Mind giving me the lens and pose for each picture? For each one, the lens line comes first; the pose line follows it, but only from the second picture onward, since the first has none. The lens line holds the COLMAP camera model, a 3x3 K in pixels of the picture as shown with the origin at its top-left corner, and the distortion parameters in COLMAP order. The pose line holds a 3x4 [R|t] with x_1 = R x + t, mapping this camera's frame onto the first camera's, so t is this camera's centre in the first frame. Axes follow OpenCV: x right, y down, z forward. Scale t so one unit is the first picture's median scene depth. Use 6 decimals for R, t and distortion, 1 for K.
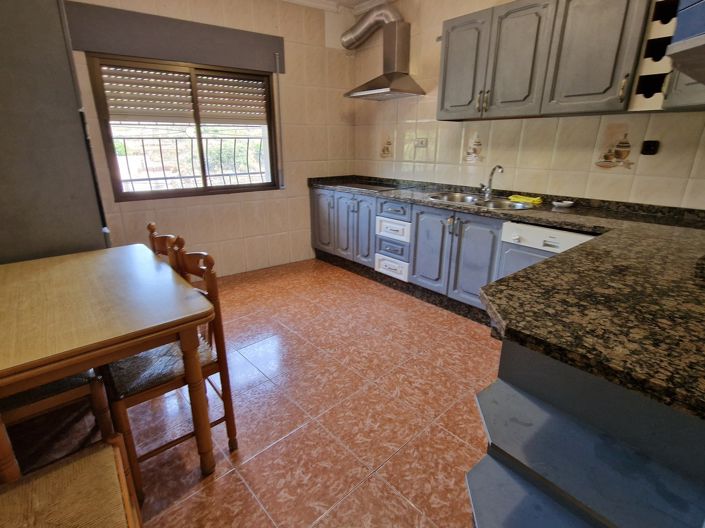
lens RADIAL K [[355.4, 0, 352.5], [0, 355.4, 264.0], [0, 0, 1]] dist [-0.000760, 0.000304]
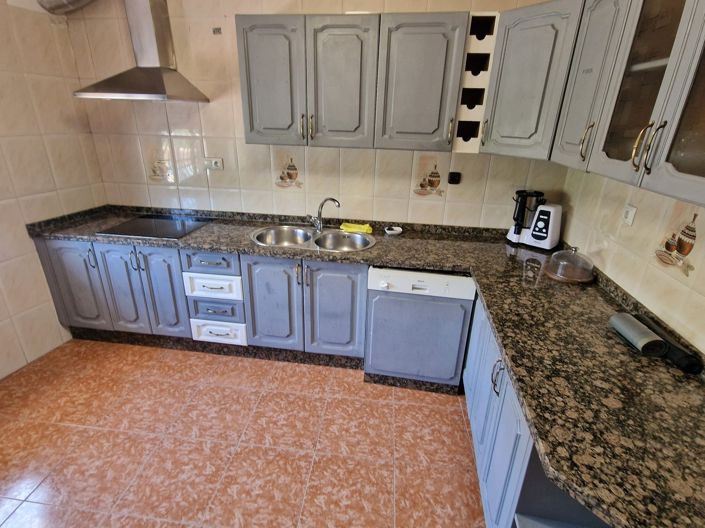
lens RADIAL K [[355.4, 0, 352.5], [0, 355.4, 264.0], [0, 0, 1]] dist [-0.000760, 0.000304]
pose [[0.754193, -0.228348, 0.615670, -0.134885], [0.187397, 0.973445, 0.131485, -0.216467], [-0.629345, 0.016210, 0.776957, 0.263041]]
